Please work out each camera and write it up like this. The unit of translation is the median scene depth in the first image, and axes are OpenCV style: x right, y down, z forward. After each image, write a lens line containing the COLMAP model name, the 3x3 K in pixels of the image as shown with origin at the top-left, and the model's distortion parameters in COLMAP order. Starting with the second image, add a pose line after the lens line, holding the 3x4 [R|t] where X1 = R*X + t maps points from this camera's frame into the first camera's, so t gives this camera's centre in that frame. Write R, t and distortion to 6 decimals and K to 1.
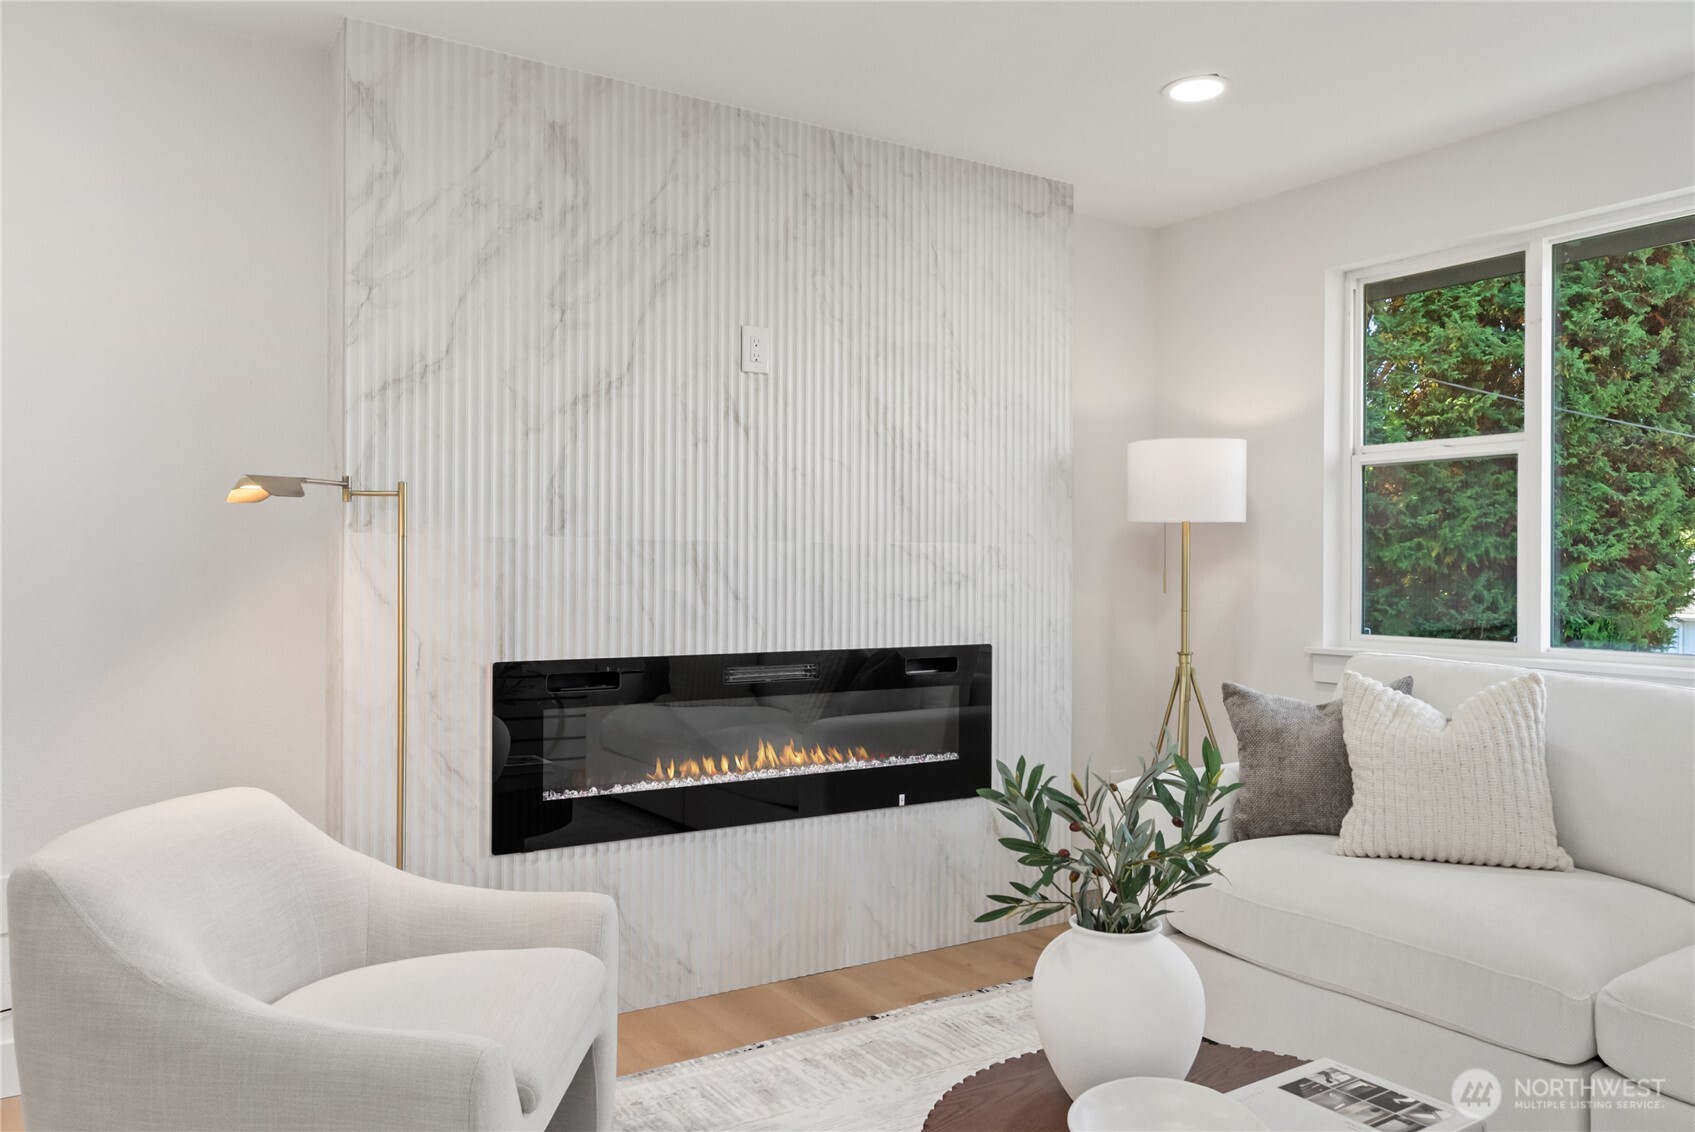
lens RADIAL K [[1219.6, 0, 848.8], [0, 1219.6, 555.0], [0, 0, 1]] dist [0.003971, 0.000591]
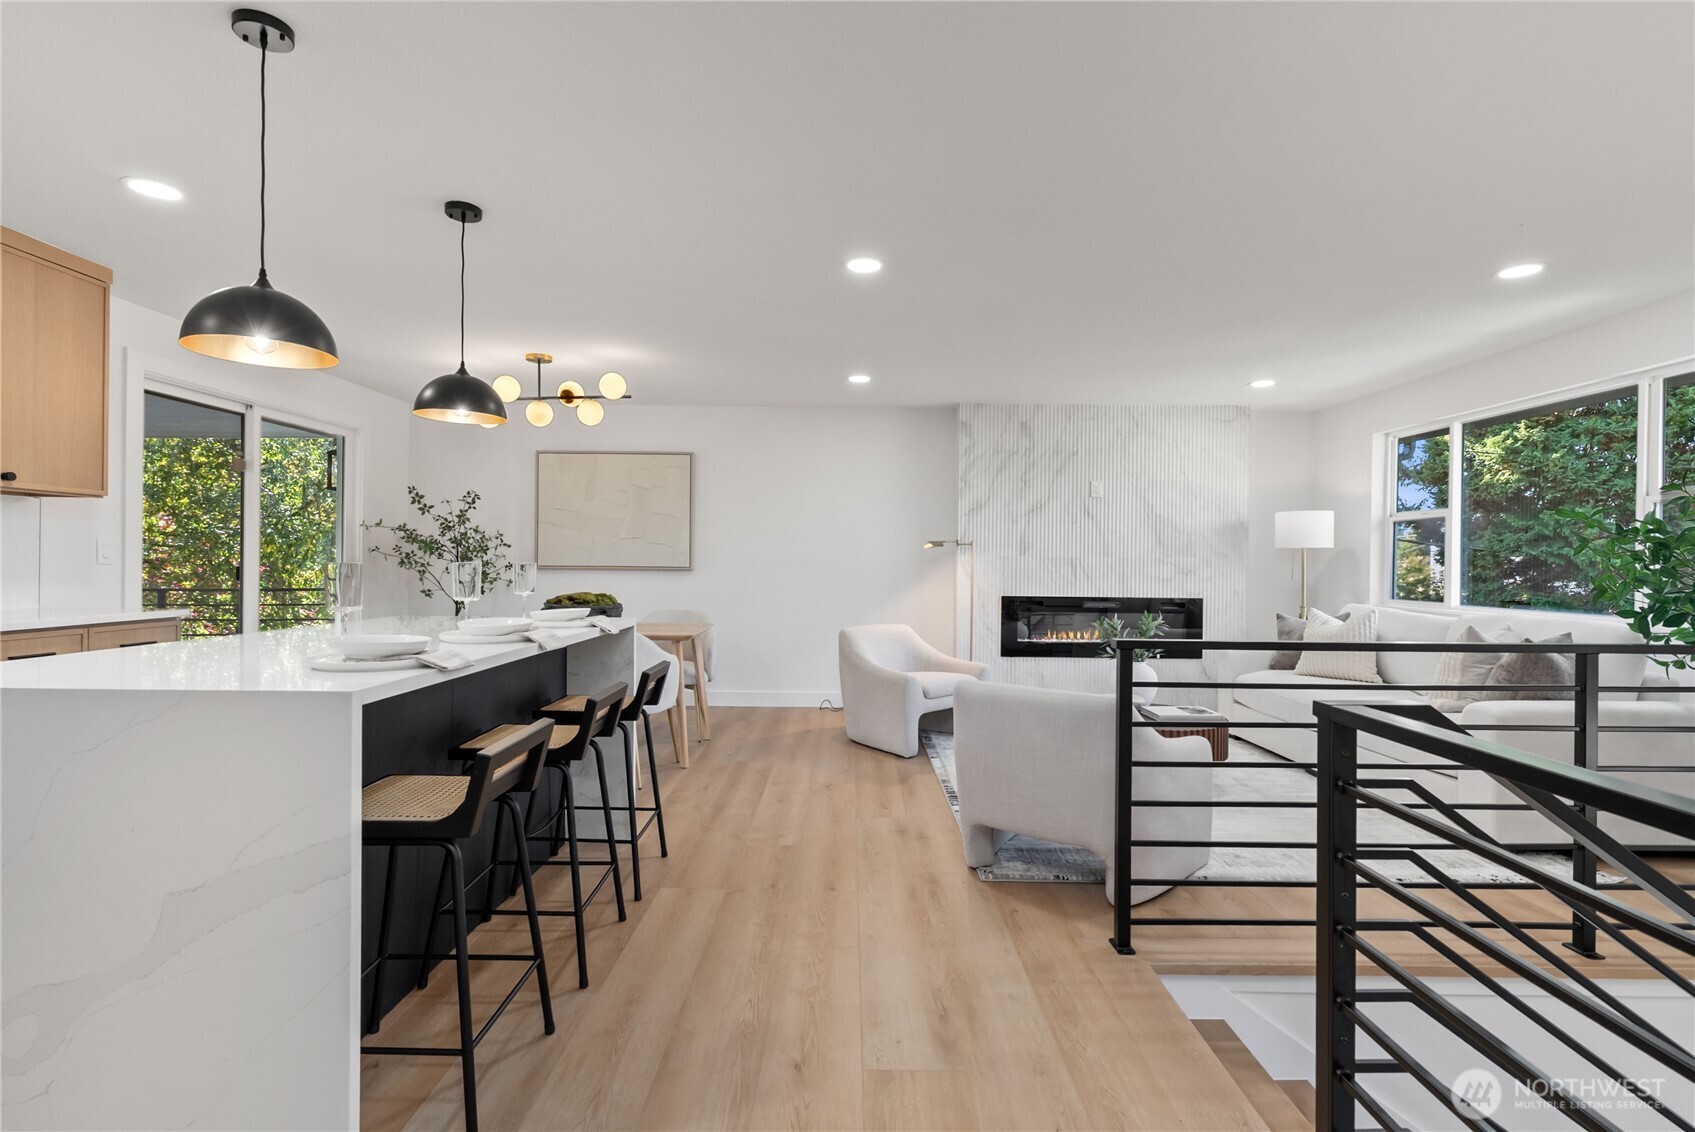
lens RADIAL K [[813.6, 0, 847.1], [0, 813.6, 565.2], [0, 0, 1]] dist [0.000955, 0.000014]
pose [[0.832746, 0.003268, -0.553645, 0.531201], [-0.005597, 0.999981, -0.002517, 0.015097], [0.553626, 0.005195, 0.832749, -0.959932]]
